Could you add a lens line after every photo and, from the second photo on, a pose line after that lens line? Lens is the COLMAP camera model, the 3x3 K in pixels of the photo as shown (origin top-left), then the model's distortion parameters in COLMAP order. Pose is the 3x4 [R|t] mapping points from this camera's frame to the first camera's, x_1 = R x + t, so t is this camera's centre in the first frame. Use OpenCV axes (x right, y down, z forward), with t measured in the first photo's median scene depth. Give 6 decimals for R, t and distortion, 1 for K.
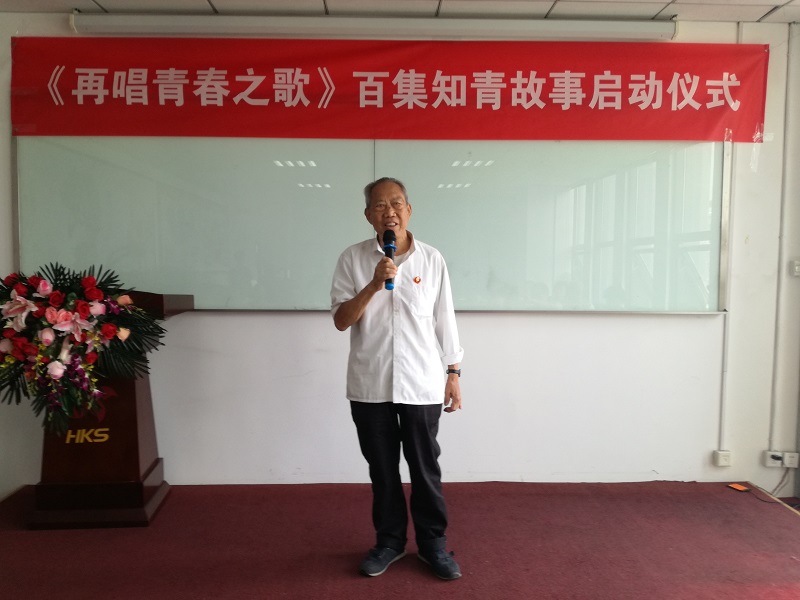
lens RADIAL K [[657.8, 0, 397.0], [0, 657.8, 300.8], [0, 0, 1]] dist [0.066580, -0.153822]
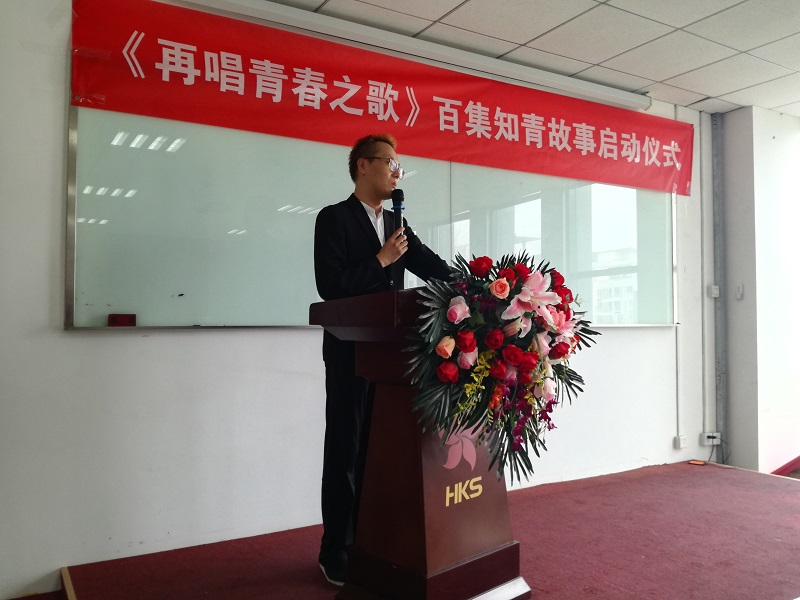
lens RADIAL K [[657.8, 0, 397.0], [0, 657.8, 300.8], [0, 0, 1]] dist [0.066580, -0.153822]
pose [[0.873436, 0.008027, 0.486872, -0.618283], [0.036649, 0.995944, -0.082168, 0.057680], [-0.485557, 0.089613, 0.869600, 0.153088]]
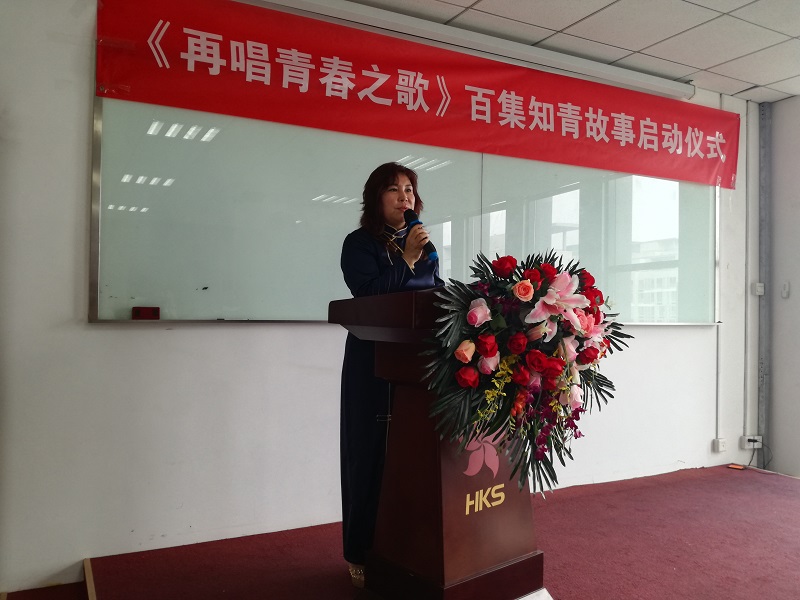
lens RADIAL K [[657.8, 0, 397.0], [0, 657.8, 300.8], [0, 0, 1]] dist [0.066580, -0.153822]
pose [[0.898606, 0.012564, 0.438577, -0.596331], [0.019163, 0.997512, -0.067839, 0.048132], [-0.438339, 0.069365, 0.896129, 0.165299]]
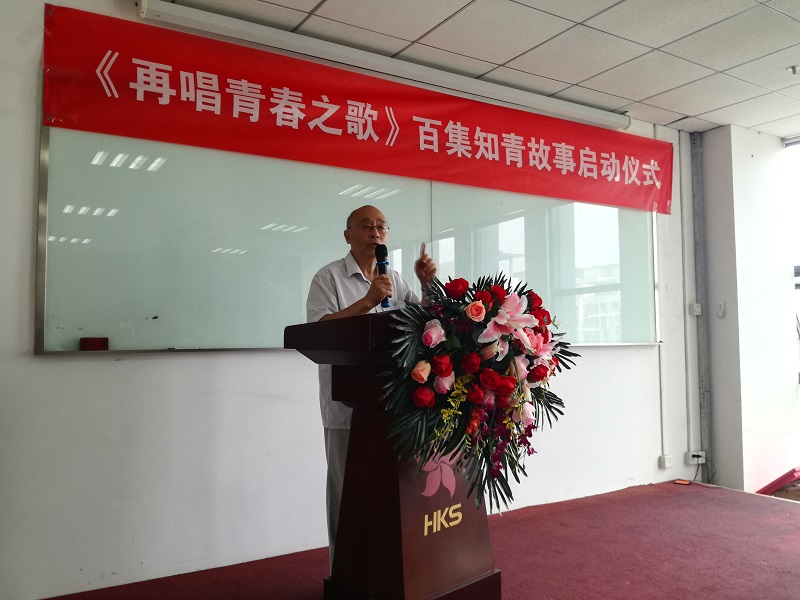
lens RADIAL K [[657.8, 0, 397.0], [0, 657.8, 300.8], [0, 0, 1]] dist [0.066580, -0.153822]
pose [[0.863428, 0.015987, 0.504219, -0.604310], [0.044709, 0.993140, -0.108049, 0.052785], [-0.502487, 0.115836, 0.856790, 0.158631]]
